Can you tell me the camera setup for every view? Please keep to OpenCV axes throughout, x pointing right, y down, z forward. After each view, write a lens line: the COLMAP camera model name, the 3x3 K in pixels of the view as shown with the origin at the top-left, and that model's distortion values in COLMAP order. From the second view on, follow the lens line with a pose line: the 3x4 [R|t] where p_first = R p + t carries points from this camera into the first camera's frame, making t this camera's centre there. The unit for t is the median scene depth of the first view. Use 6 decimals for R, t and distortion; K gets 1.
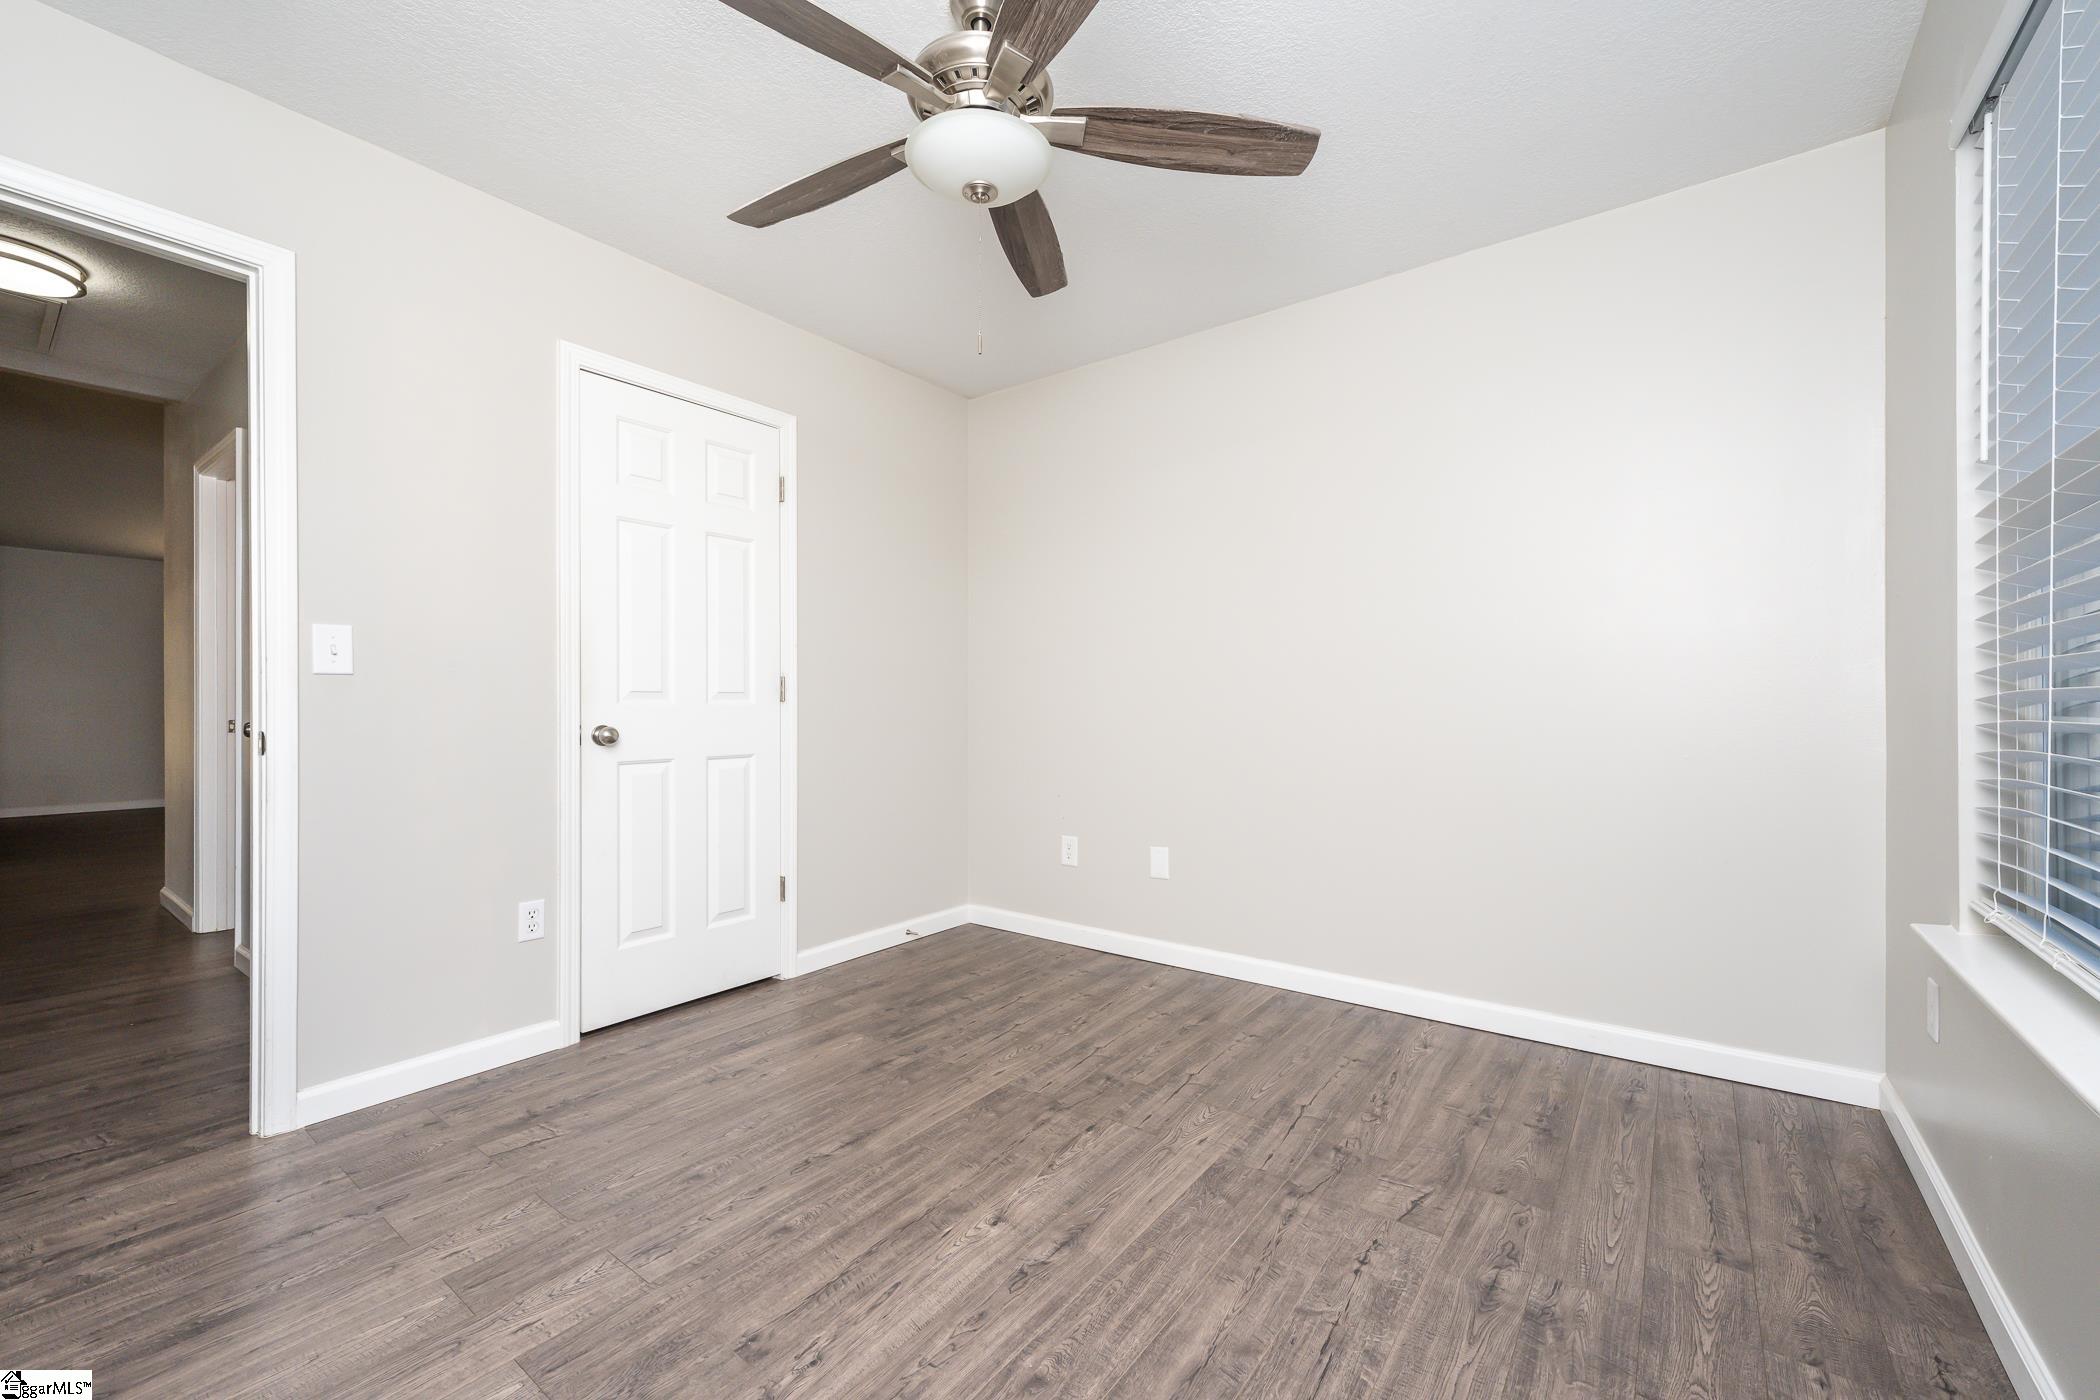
lens RADIAL K [[836.1, 0, 1040.7], [0, 836.1, 714.9], [0, 0, 1]] dist [0.006577, -0.000329]
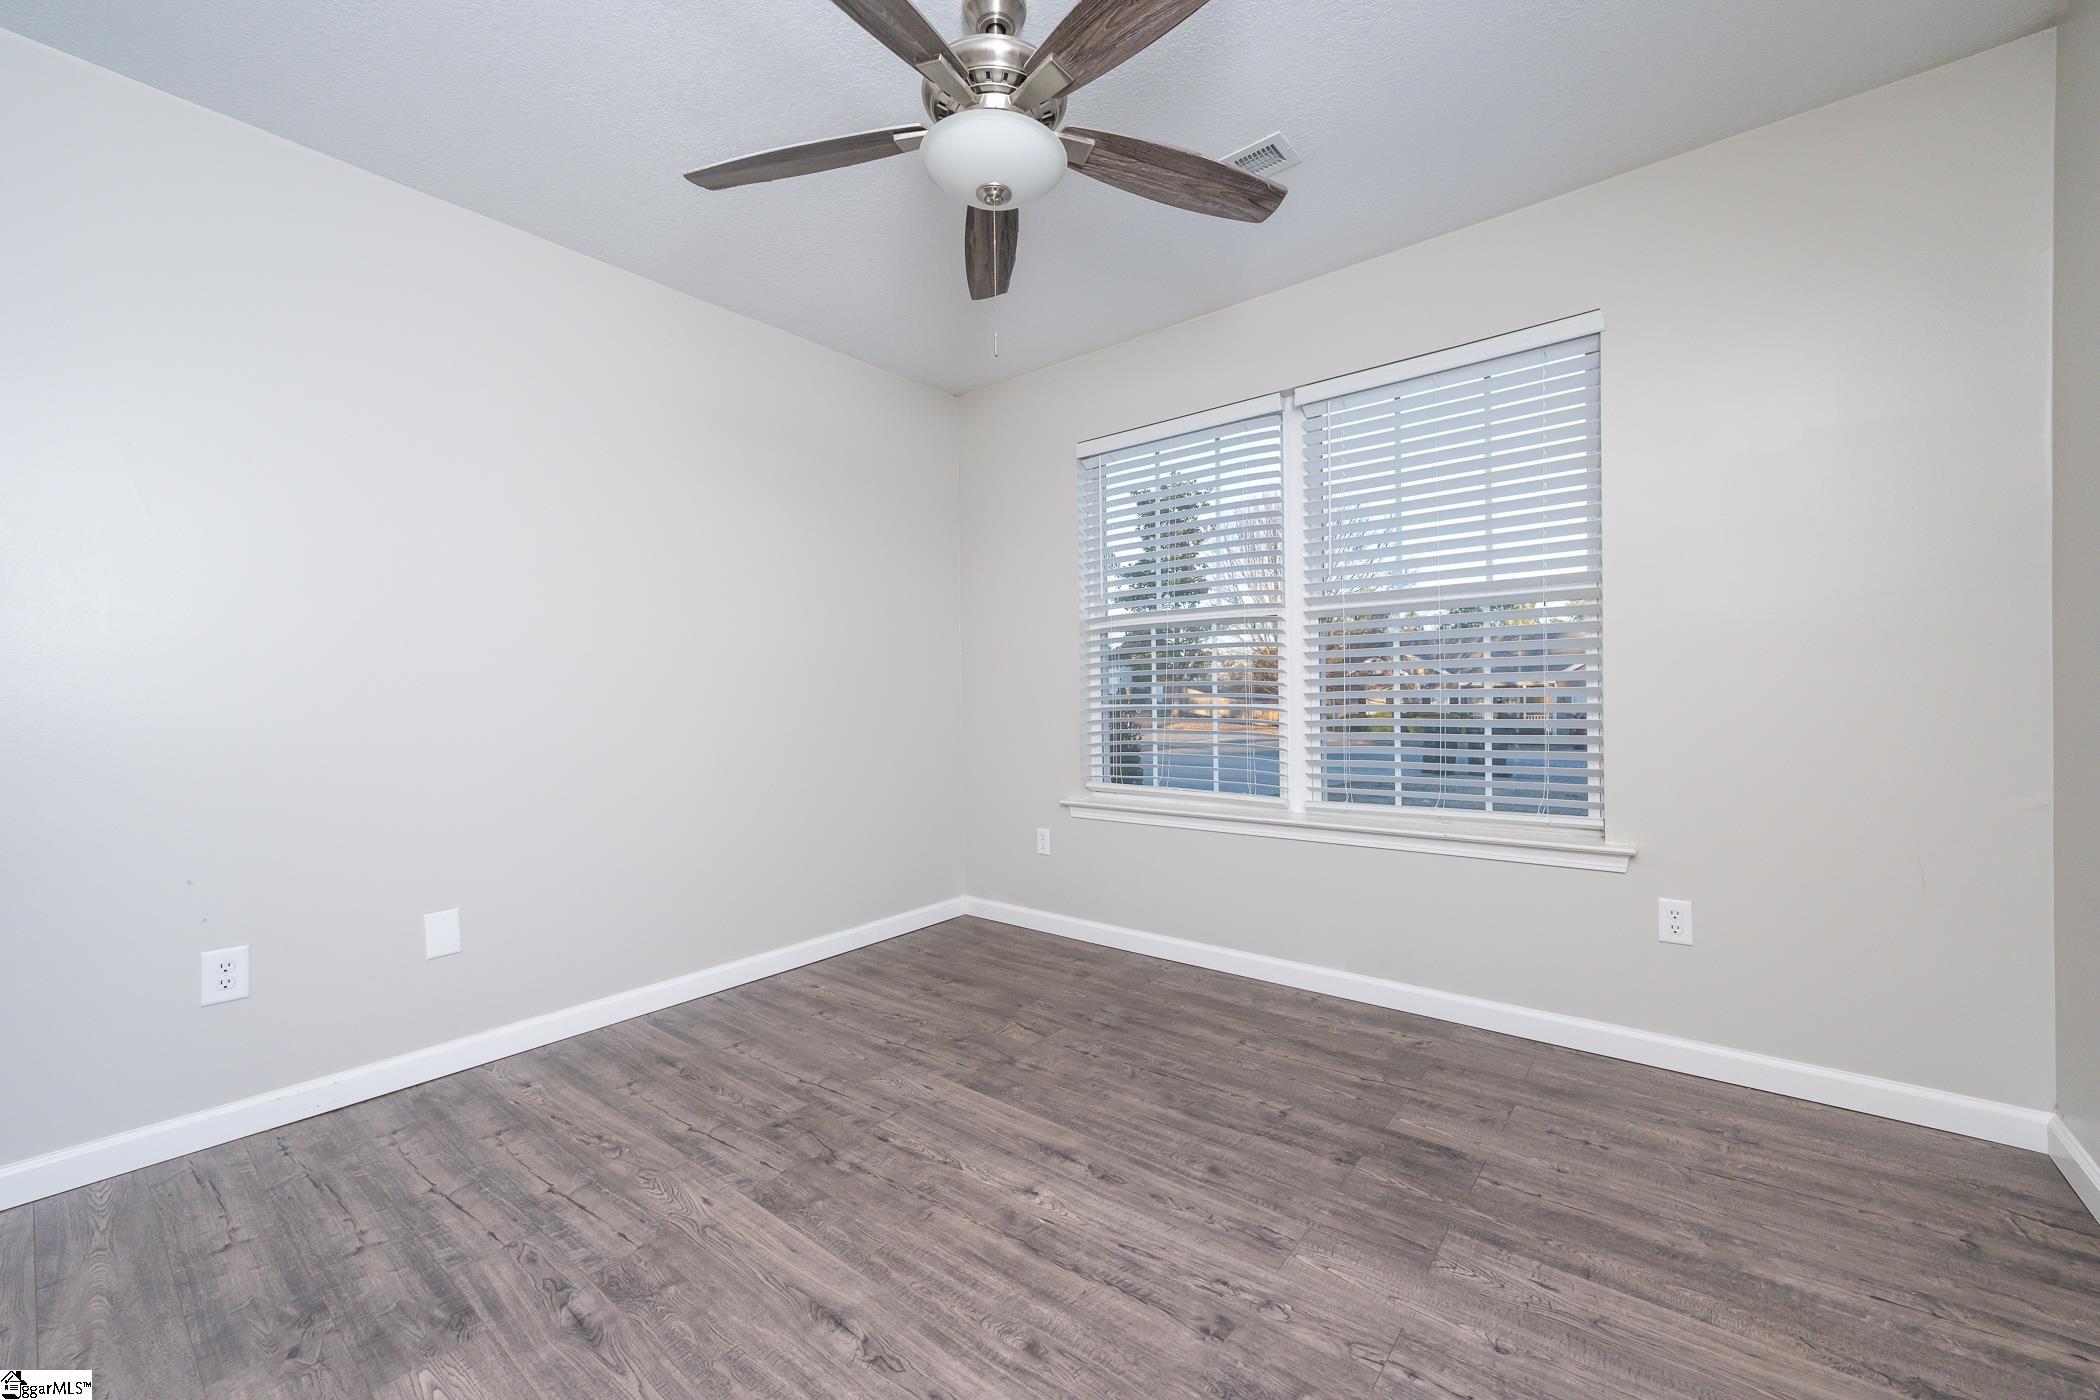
lens RADIAL K [[836.1, 0, 1043.9], [0, 836.1, 694.0], [0, 0, 1]] dist [0.006577, -0.000329]
pose [[0.033670, 0.001435, 0.999432, -0.928315], [0.023165, 0.999729, -0.002215, -0.021287], [-0.999165, 0.023226, 0.033627, 0.776617]]
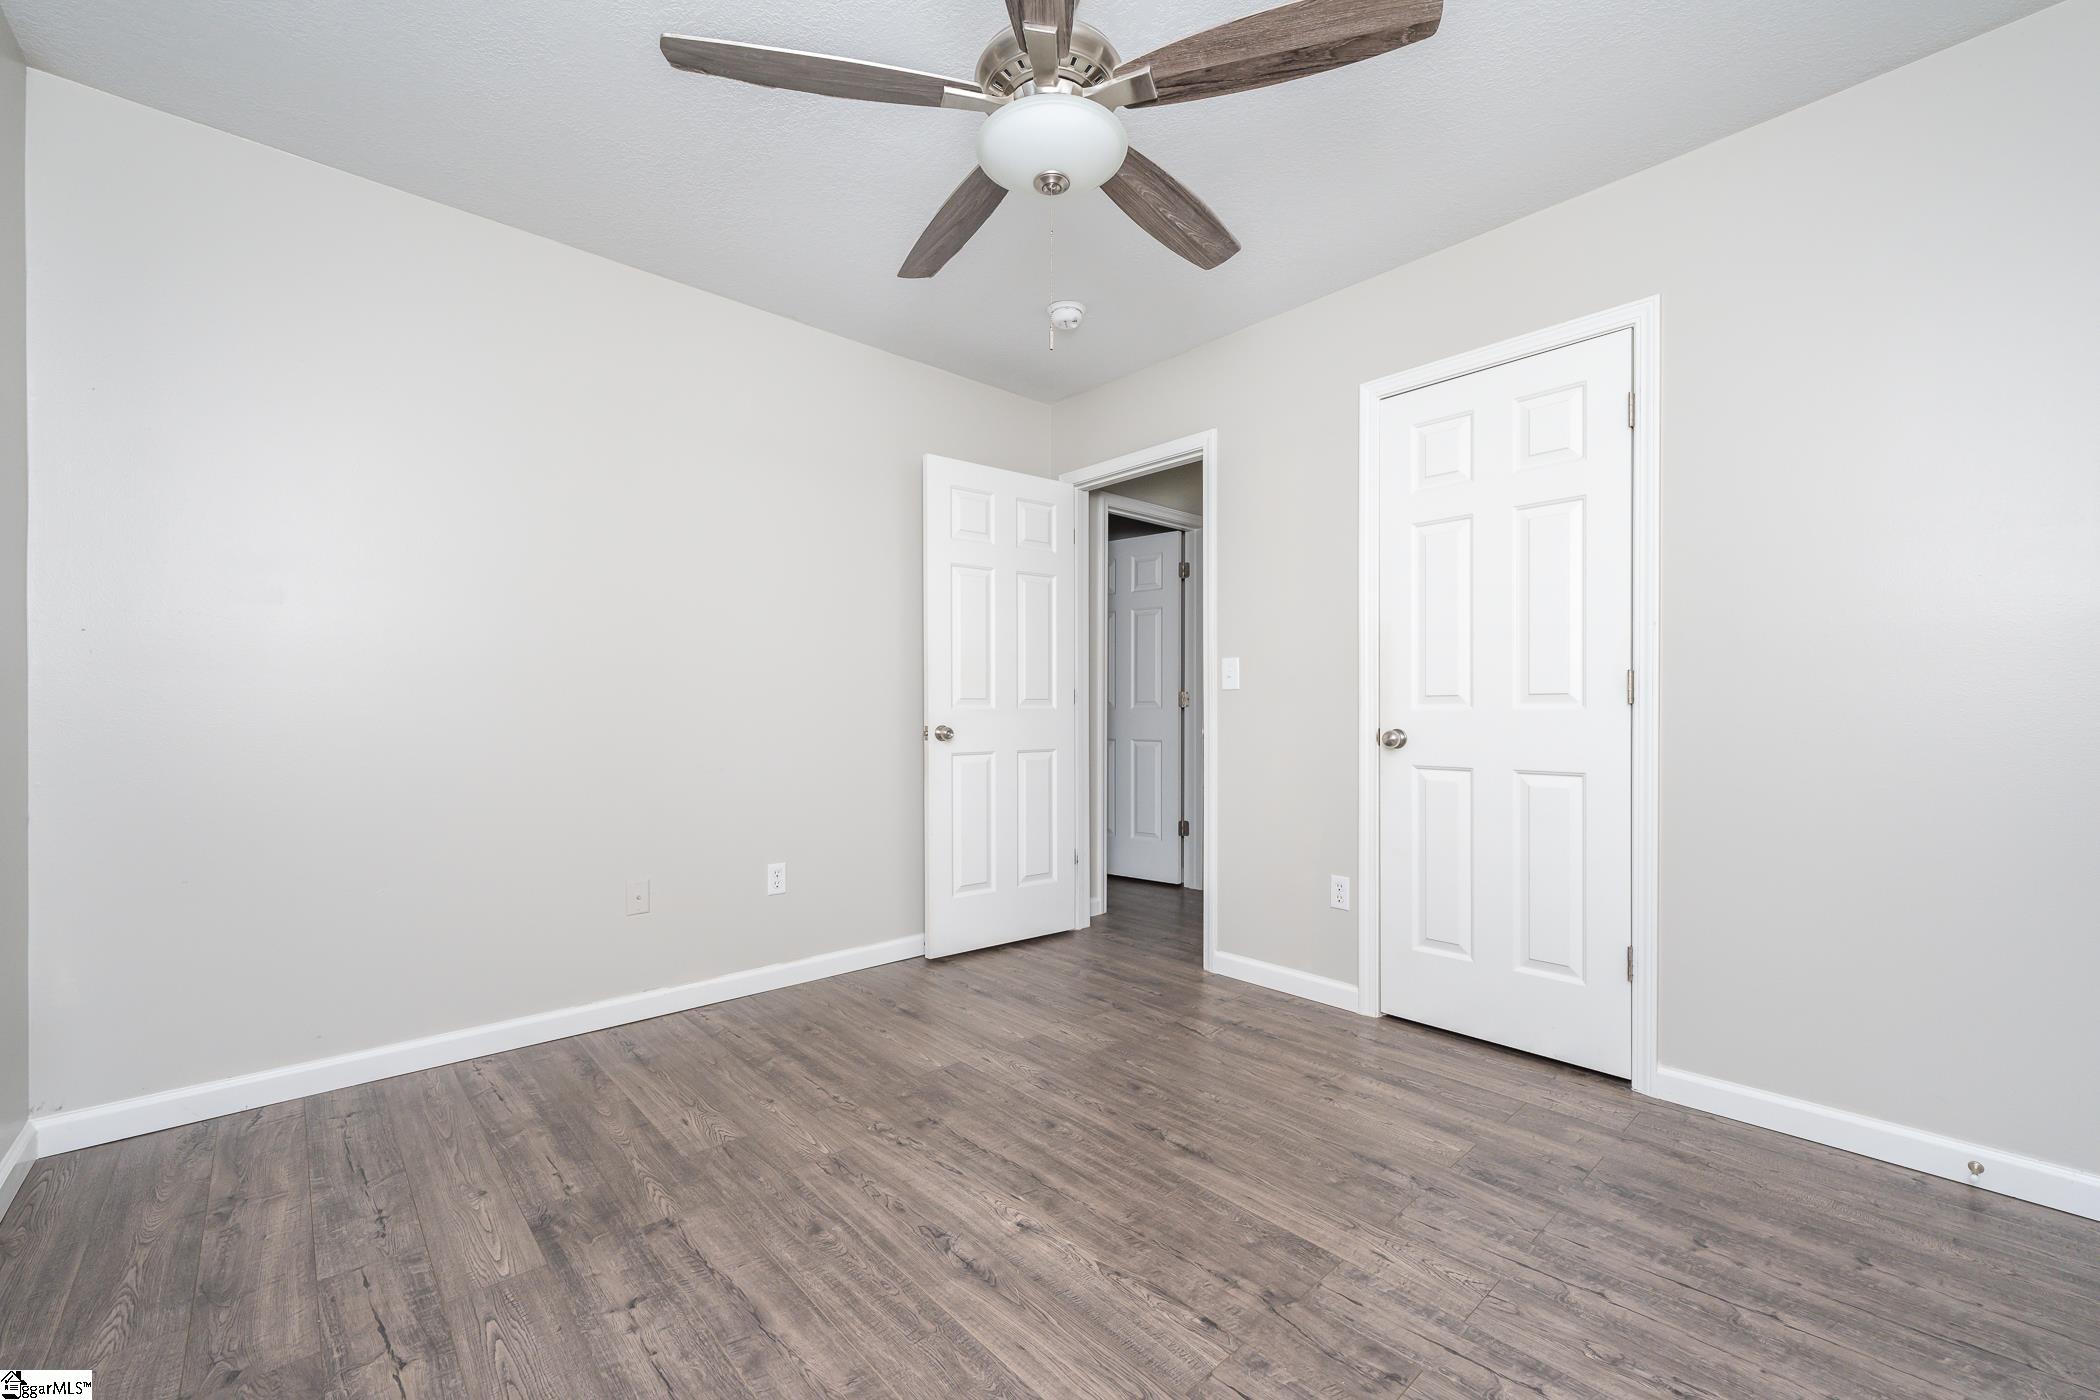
lens RADIAL K [[836.1, 0, 1068.7], [0, 836.1, 740.0], [0, 0, 1]] dist [0.006577, -0.000329]
pose [[-0.160508, 0.030928, -0.986550, 0.752333], [-0.010669, 0.999396, 0.033066, -0.006035], [0.986977, 0.015833, -0.160081, 1.001330]]
